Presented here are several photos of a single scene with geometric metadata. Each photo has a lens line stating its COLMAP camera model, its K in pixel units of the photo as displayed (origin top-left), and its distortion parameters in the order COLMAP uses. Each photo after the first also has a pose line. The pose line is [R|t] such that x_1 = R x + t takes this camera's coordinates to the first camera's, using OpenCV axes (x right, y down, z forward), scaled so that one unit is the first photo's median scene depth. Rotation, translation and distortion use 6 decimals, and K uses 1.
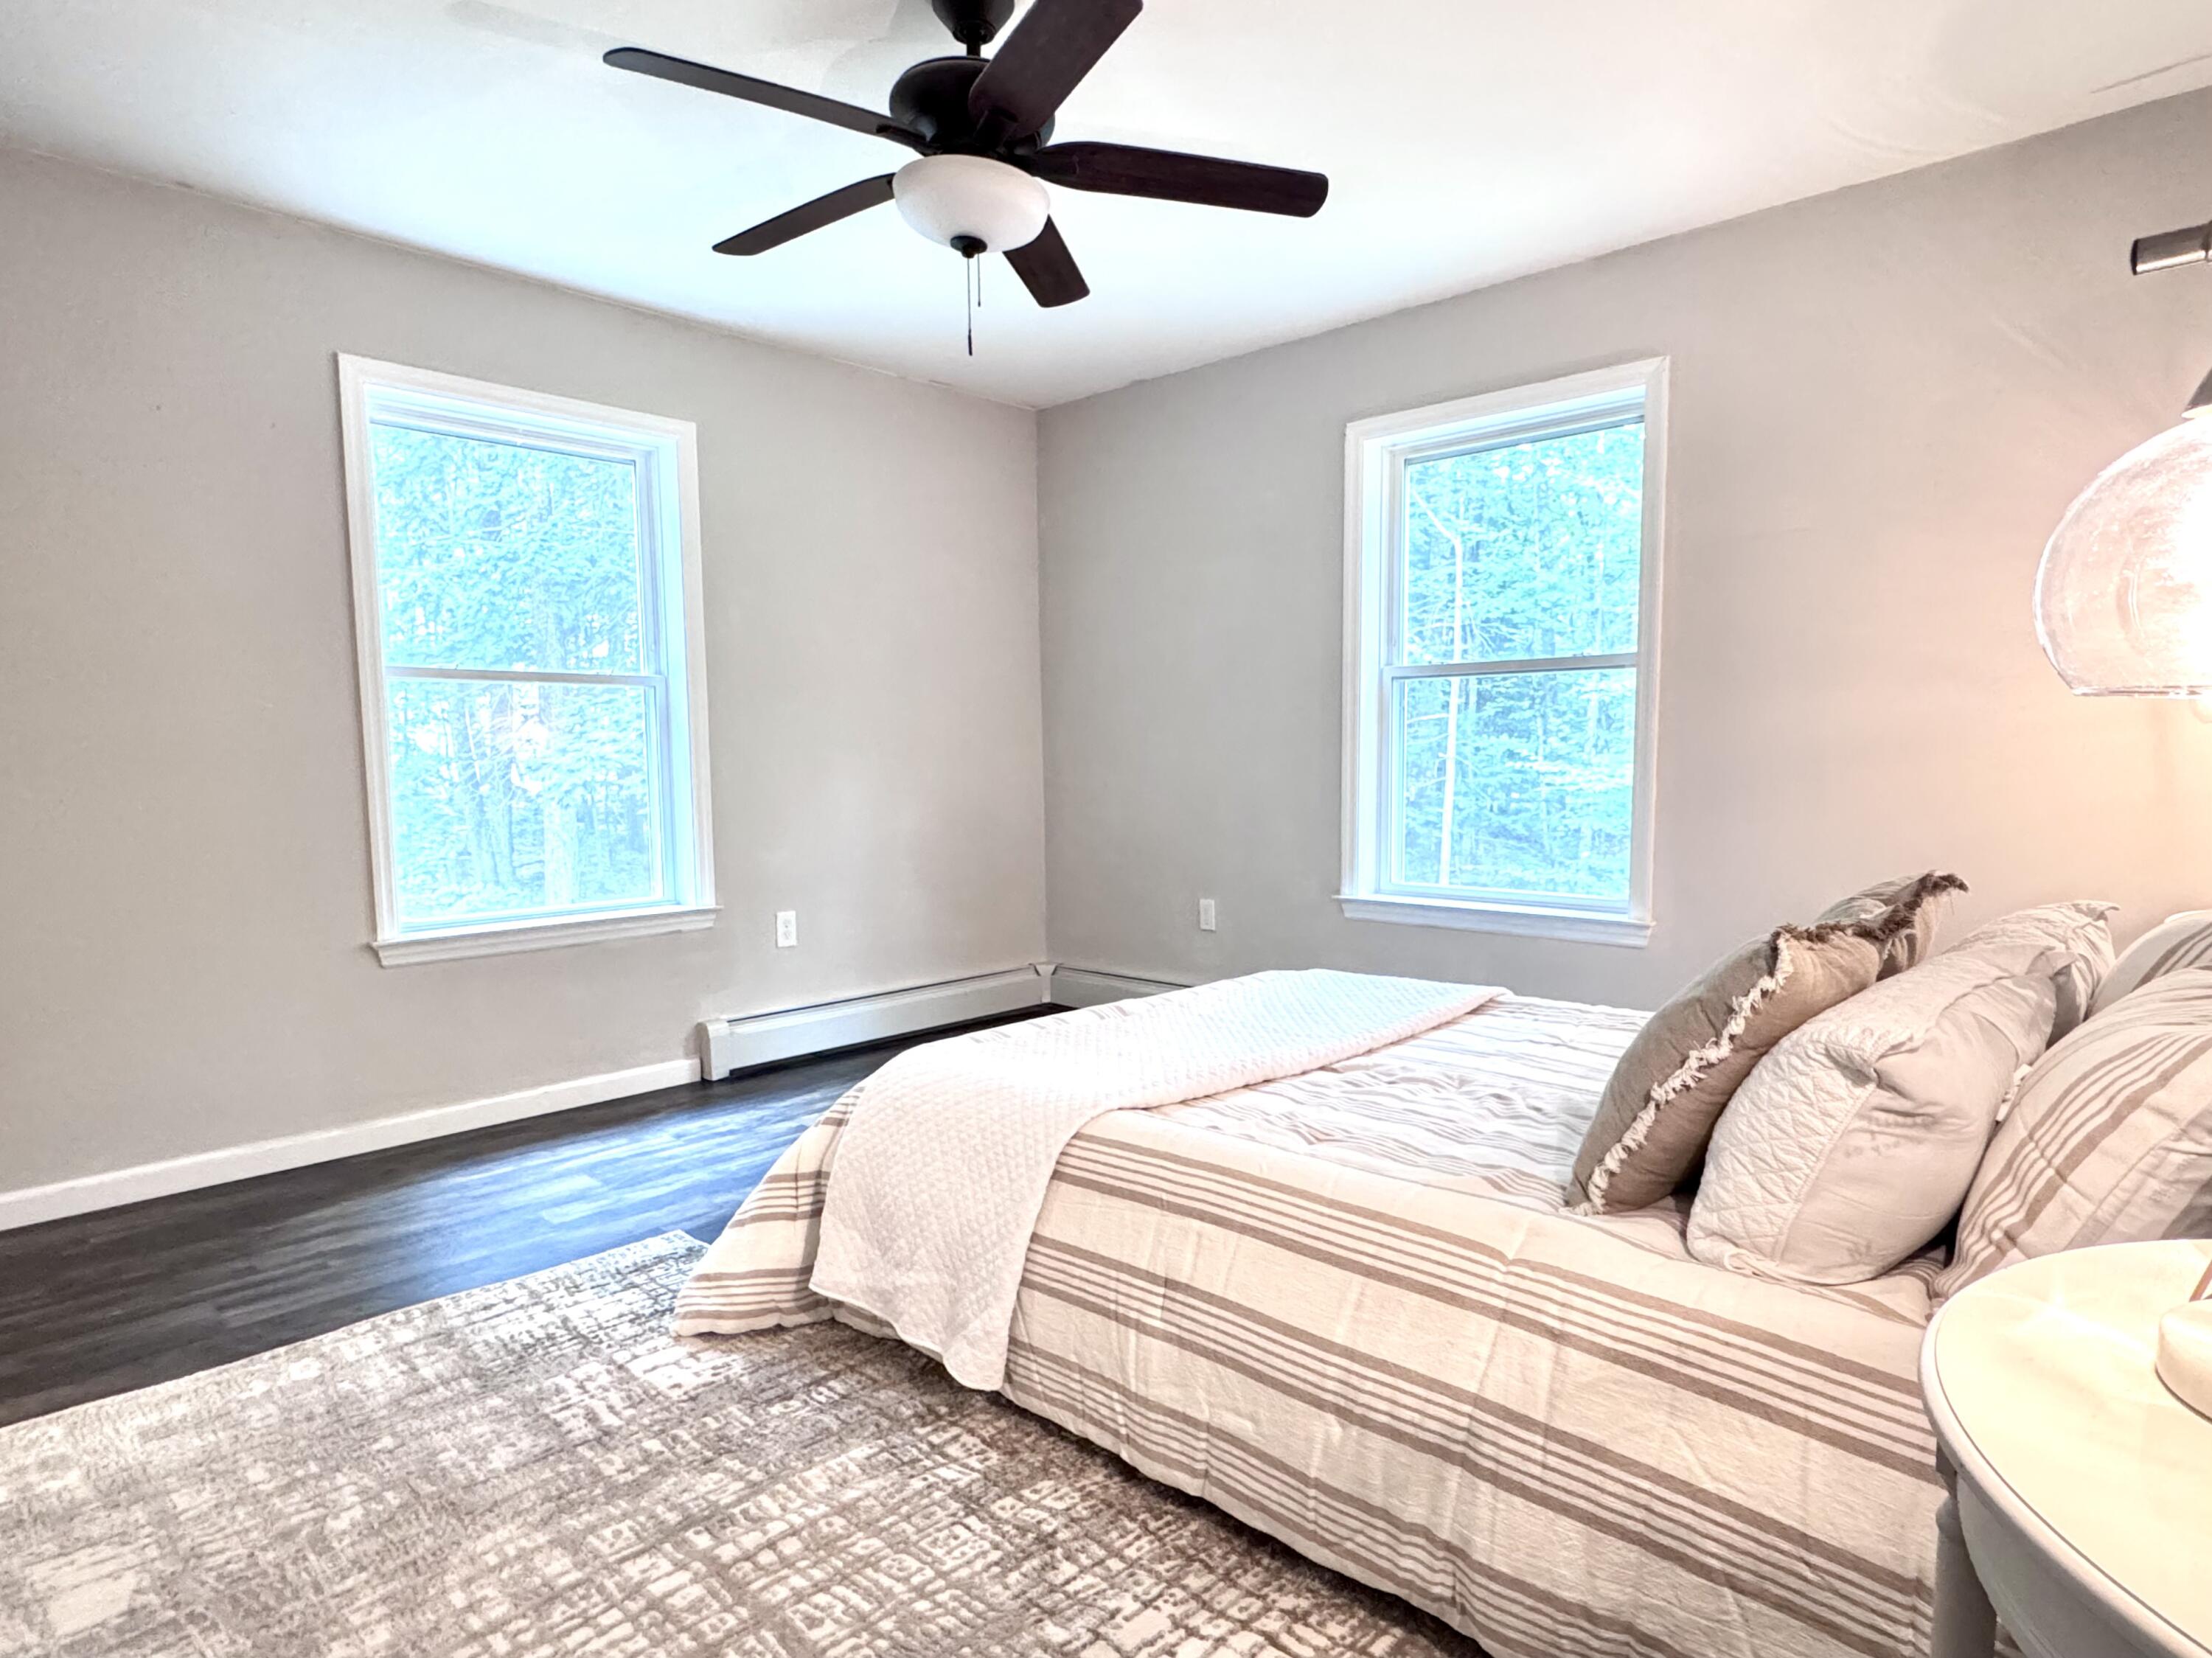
lens RADIAL K [[1263.7, 0, 1105.3], [0, 1263.7, 877.4], [0, 0, 1]] dist [0.003514, -0.000200]
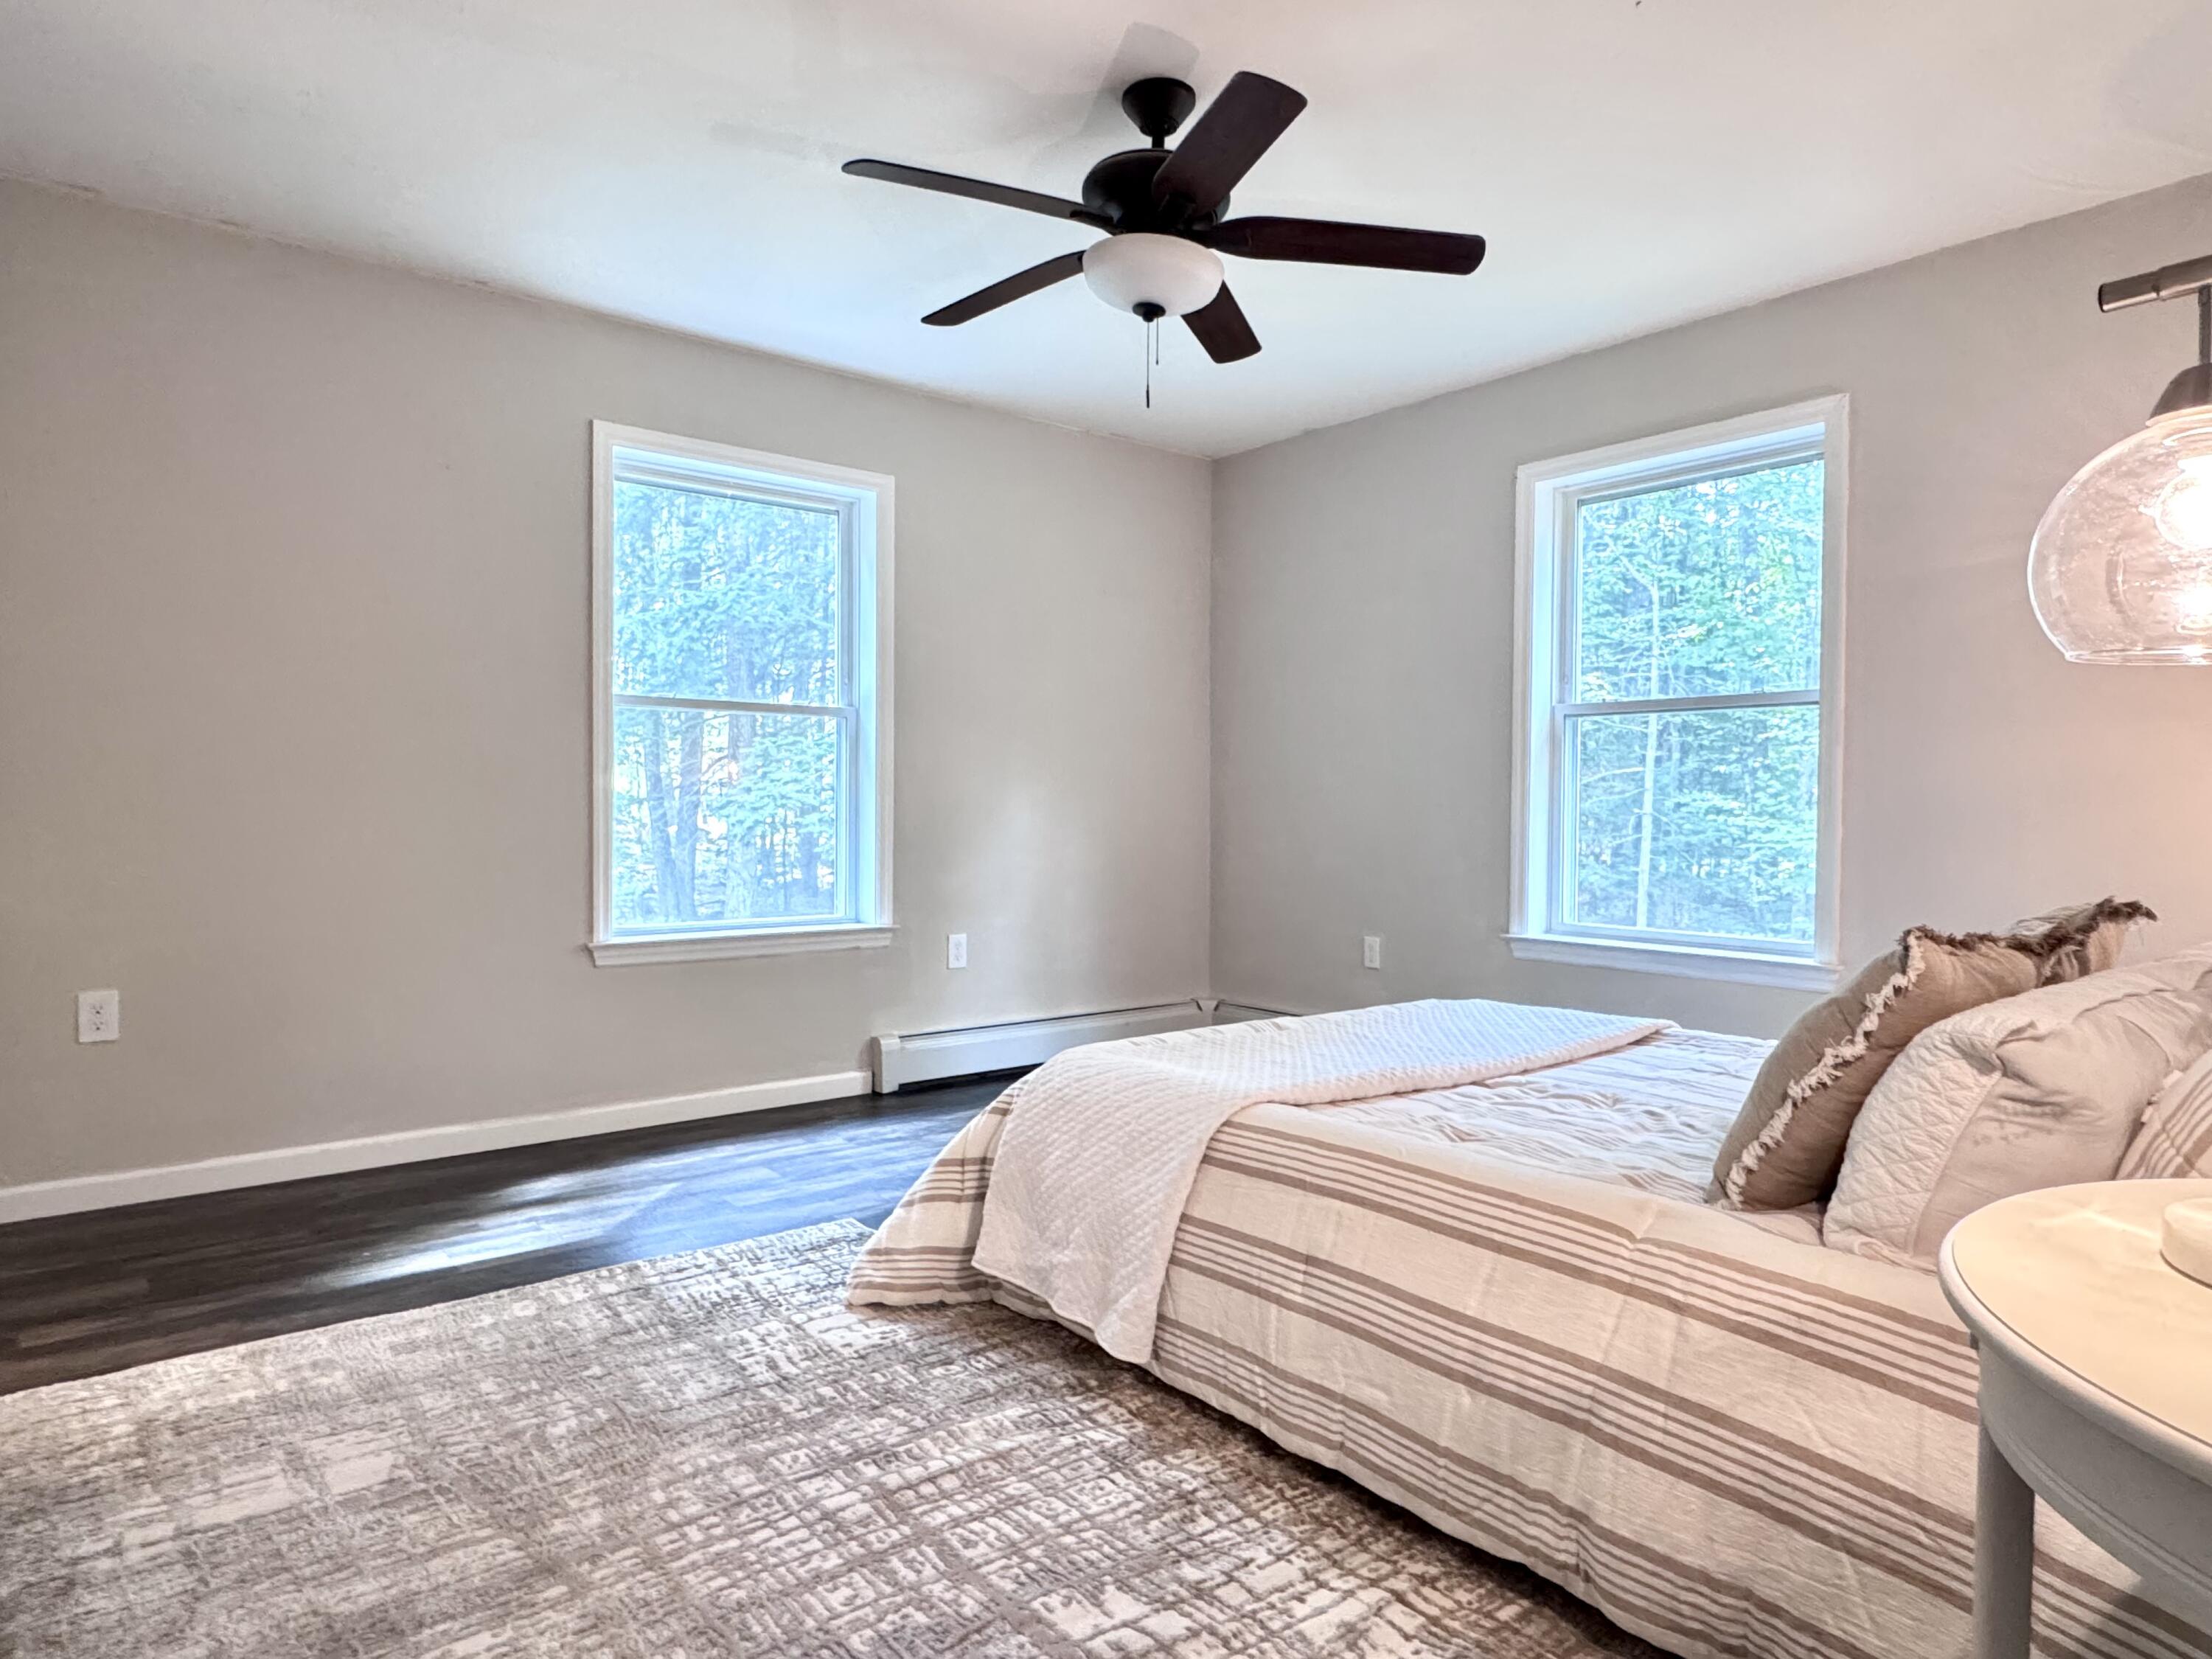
lens RADIAL K [[1305.0, 0, 1106.0], [0, 1305.0, 829.5], [0, 0, 1]] dist [0.004363, 0.002011]
pose [[0.991061, 0.020109, -0.131883, 0.018008], [-0.030682, 0.996431, -0.078634, 0.053781], [0.129831, 0.081977, 0.988141, -0.119730]]
